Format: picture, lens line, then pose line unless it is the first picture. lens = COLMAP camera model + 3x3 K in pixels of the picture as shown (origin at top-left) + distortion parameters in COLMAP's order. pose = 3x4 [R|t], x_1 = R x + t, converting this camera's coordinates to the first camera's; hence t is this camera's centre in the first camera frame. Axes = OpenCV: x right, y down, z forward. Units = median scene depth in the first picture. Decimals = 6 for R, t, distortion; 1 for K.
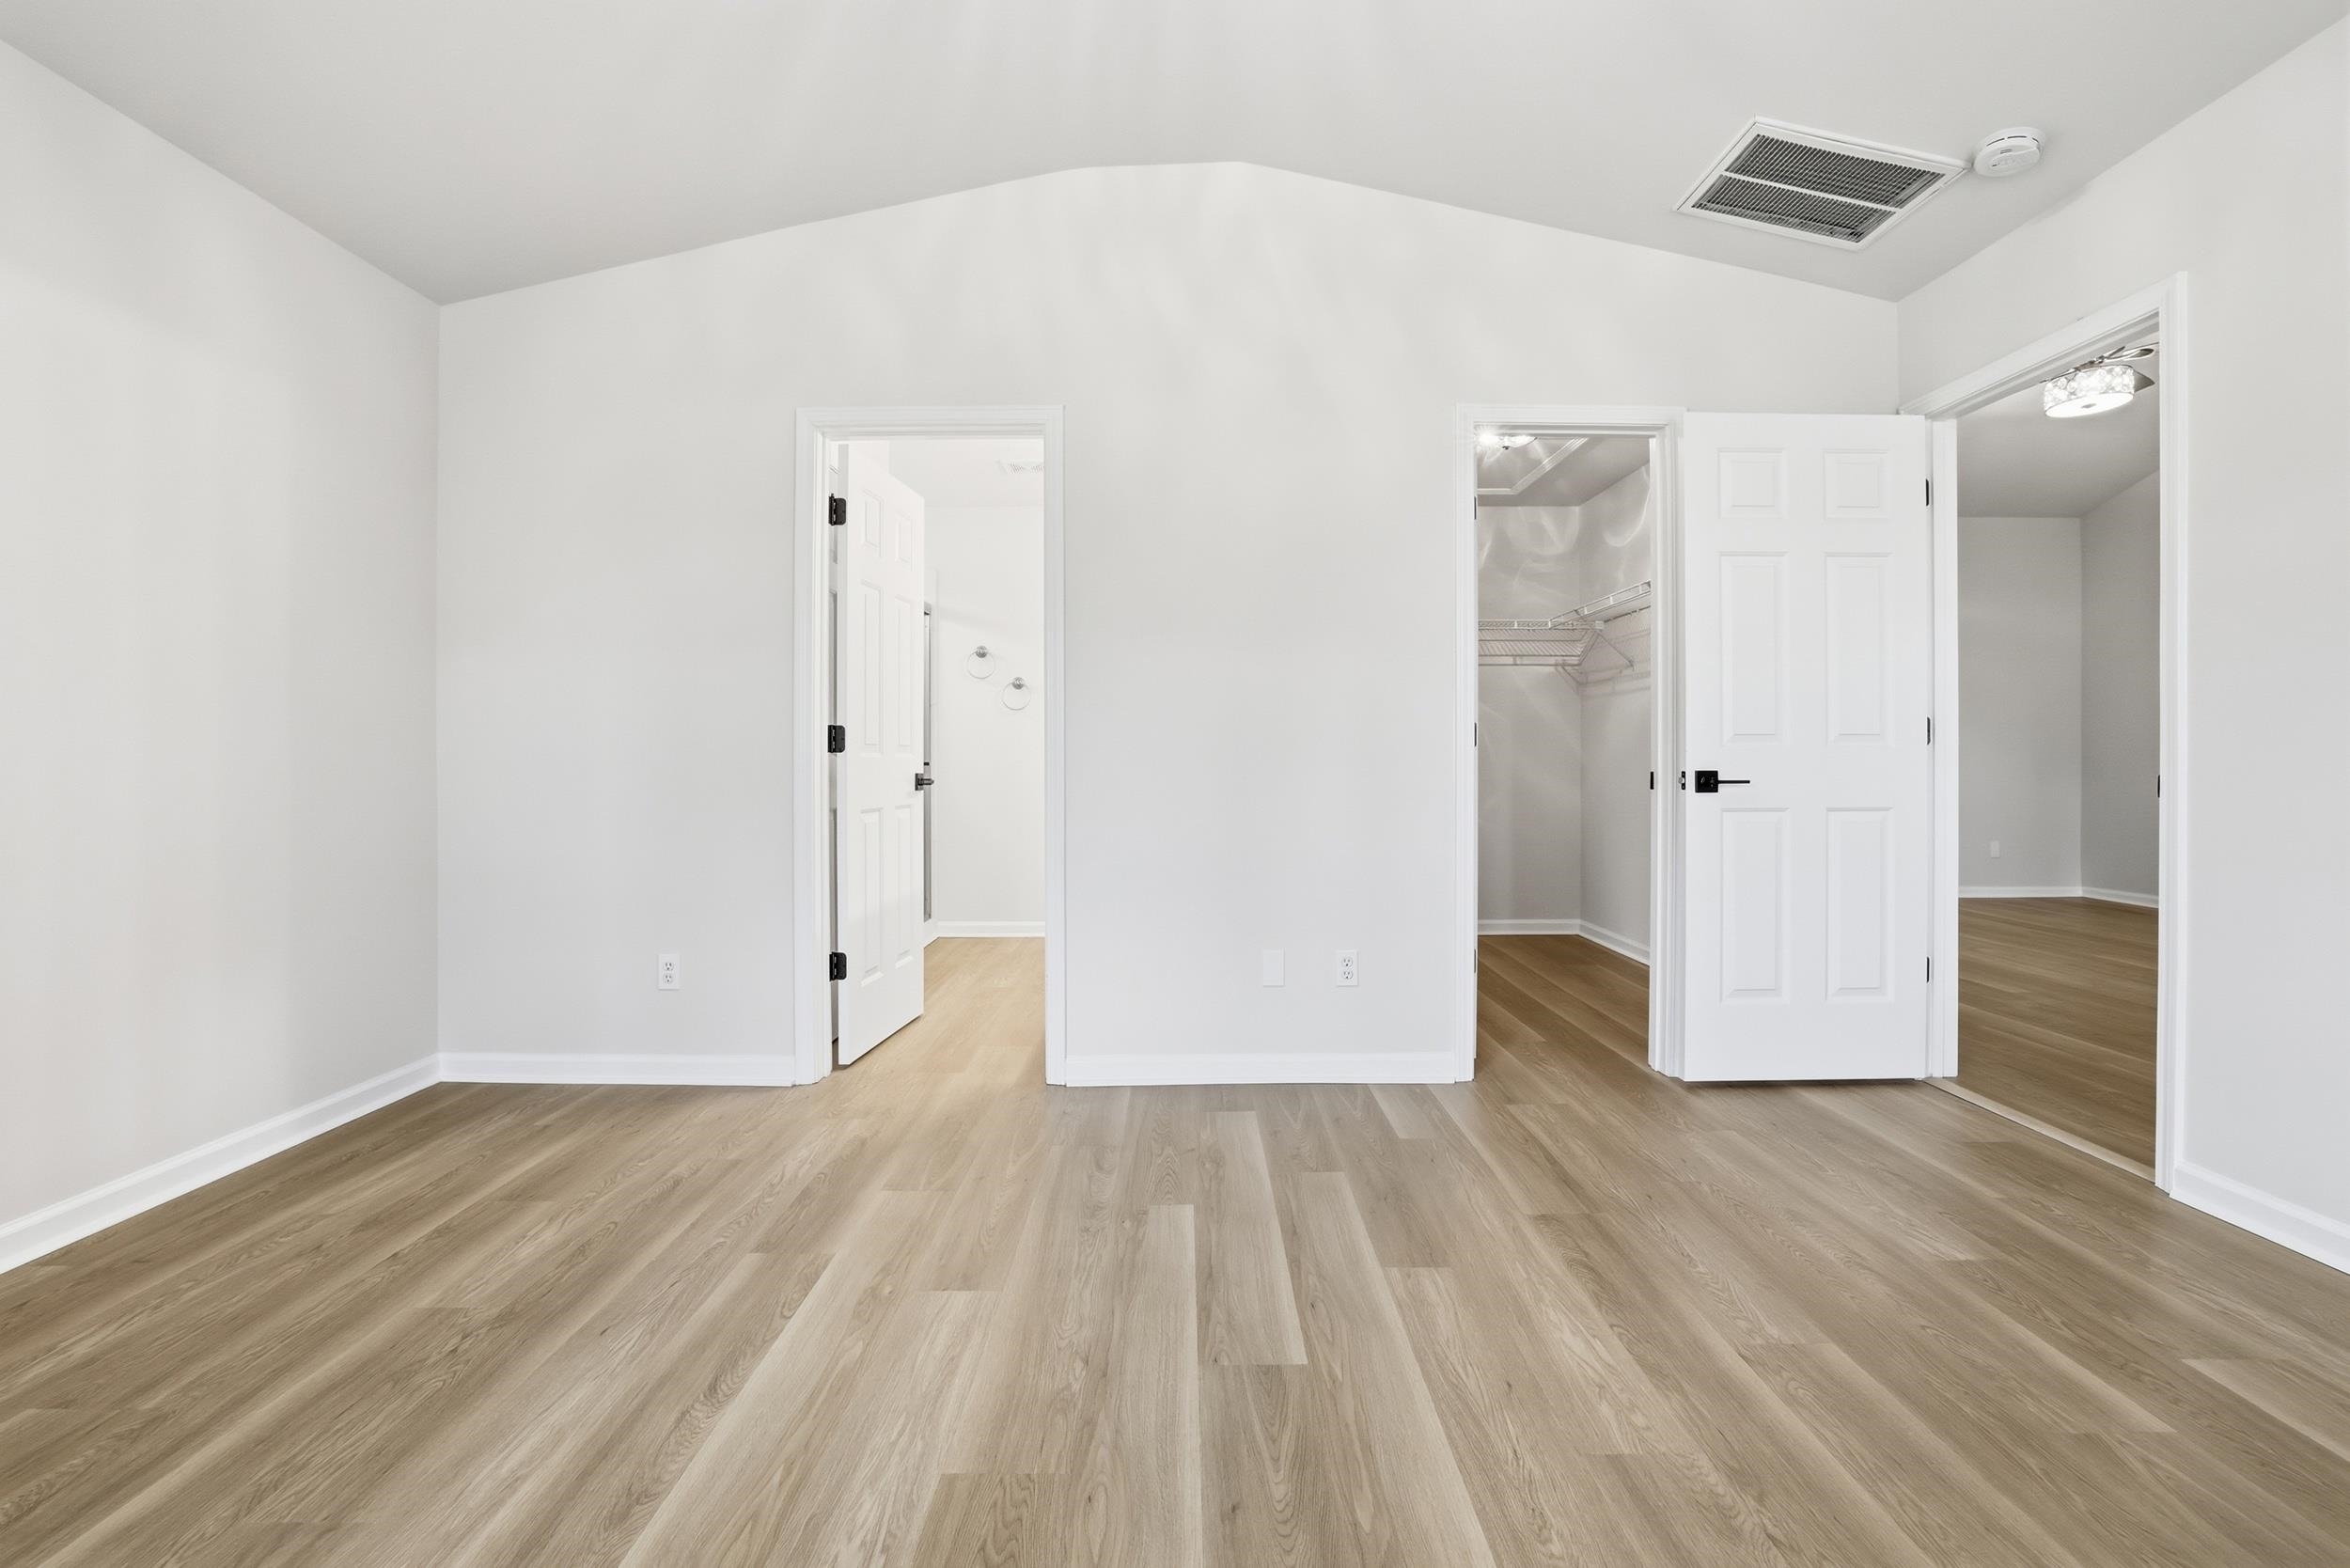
lens RADIAL K [[1032.6, 0, 1164.0], [0, 1032.6, 772.8], [0, 0, 1]] dist [-0.005270, 0.000167]
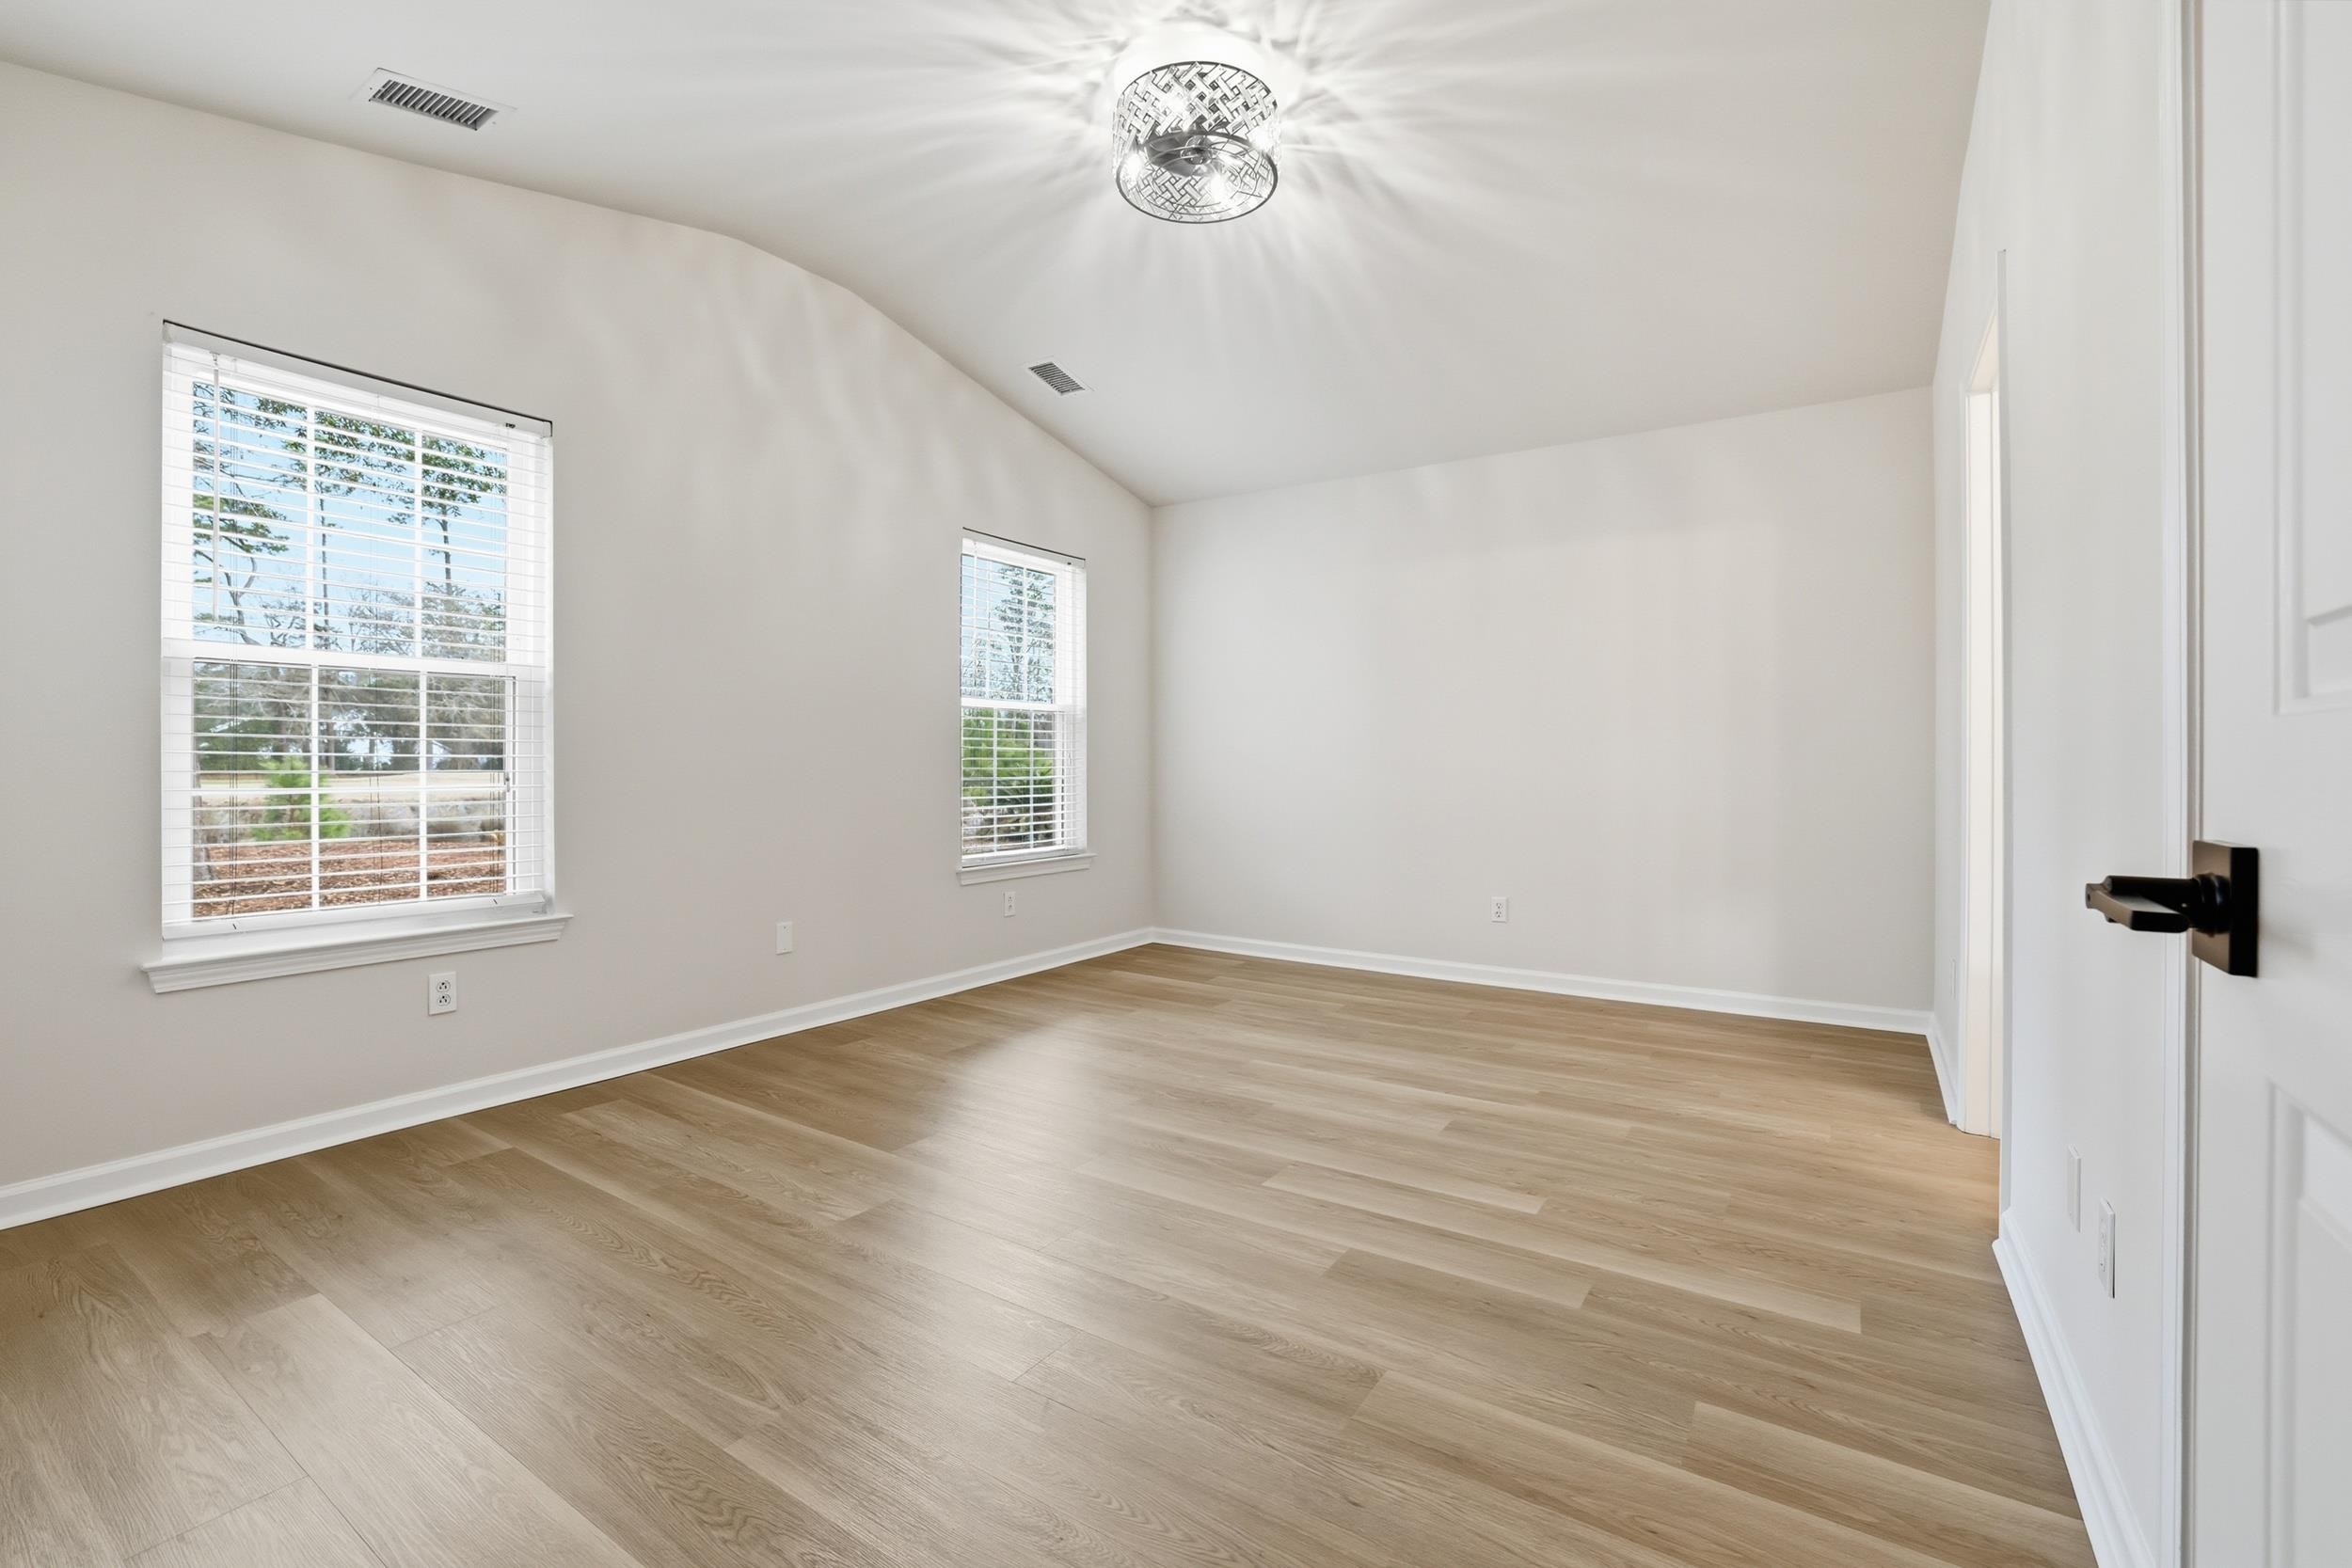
lens RADIAL K [[1033.4, 0, 1174.5], [0, 1033.4, 779.8], [0, 0, 1]] dist [-0.005270, 0.000167]
pose [[-0.567247, 0.004538, -0.823535, 1.066465], [-0.009982, 0.999873, 0.012385, -0.002178], [0.823487, 0.015246, -0.567130, 1.315501]]
